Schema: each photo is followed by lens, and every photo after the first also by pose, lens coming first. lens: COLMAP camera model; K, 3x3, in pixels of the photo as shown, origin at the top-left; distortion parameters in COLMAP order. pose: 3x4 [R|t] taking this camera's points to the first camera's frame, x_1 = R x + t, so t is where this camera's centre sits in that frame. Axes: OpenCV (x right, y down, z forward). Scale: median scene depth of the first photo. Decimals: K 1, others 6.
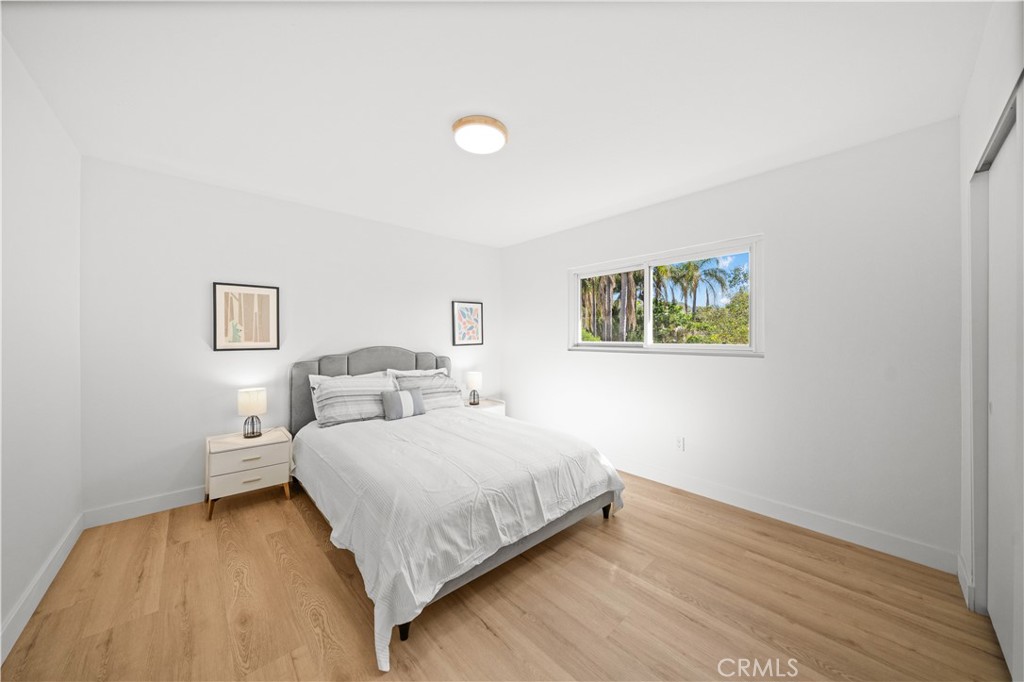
lens RADIAL K [[351.1, 0, 513.4], [0, 351.1, 343.0], [0, 0, 1]] dist [-0.005477, -0.000374]
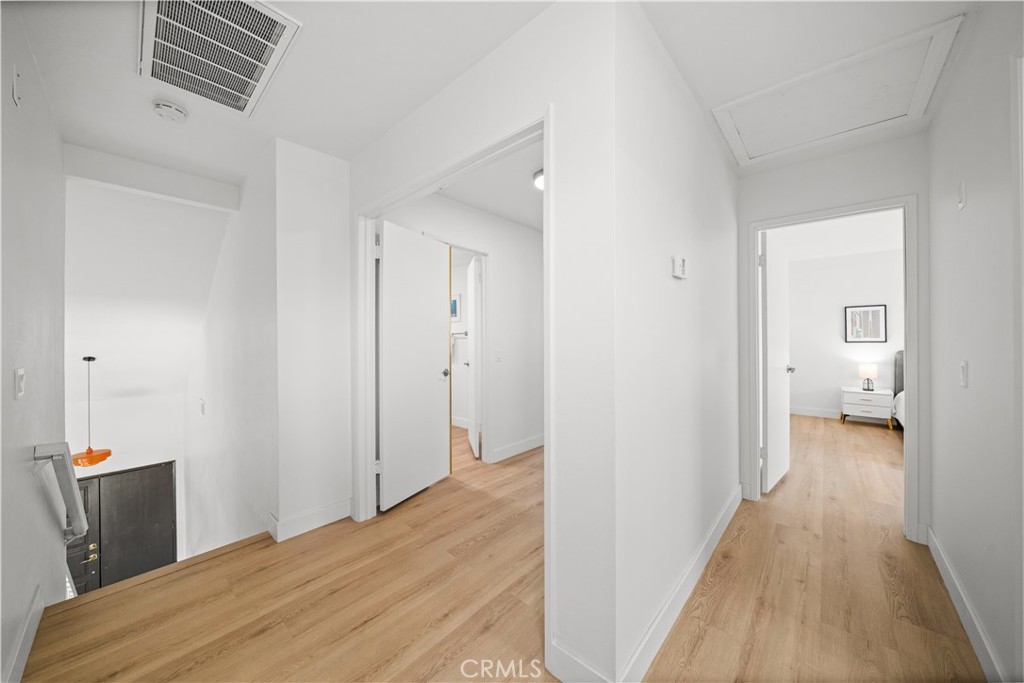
lens RADIAL K [[351.1, 0, 512.8], [0, 351.1, 339.7], [0, 0, 1]] dist [-0.005477, -0.000374]
pose [[0.107448, 0.002337, -0.994208, 0.819186], [0.005508, 0.999980, 0.002946, -0.009164], [0.994195, -0.005793, 0.107433, -0.979969]]
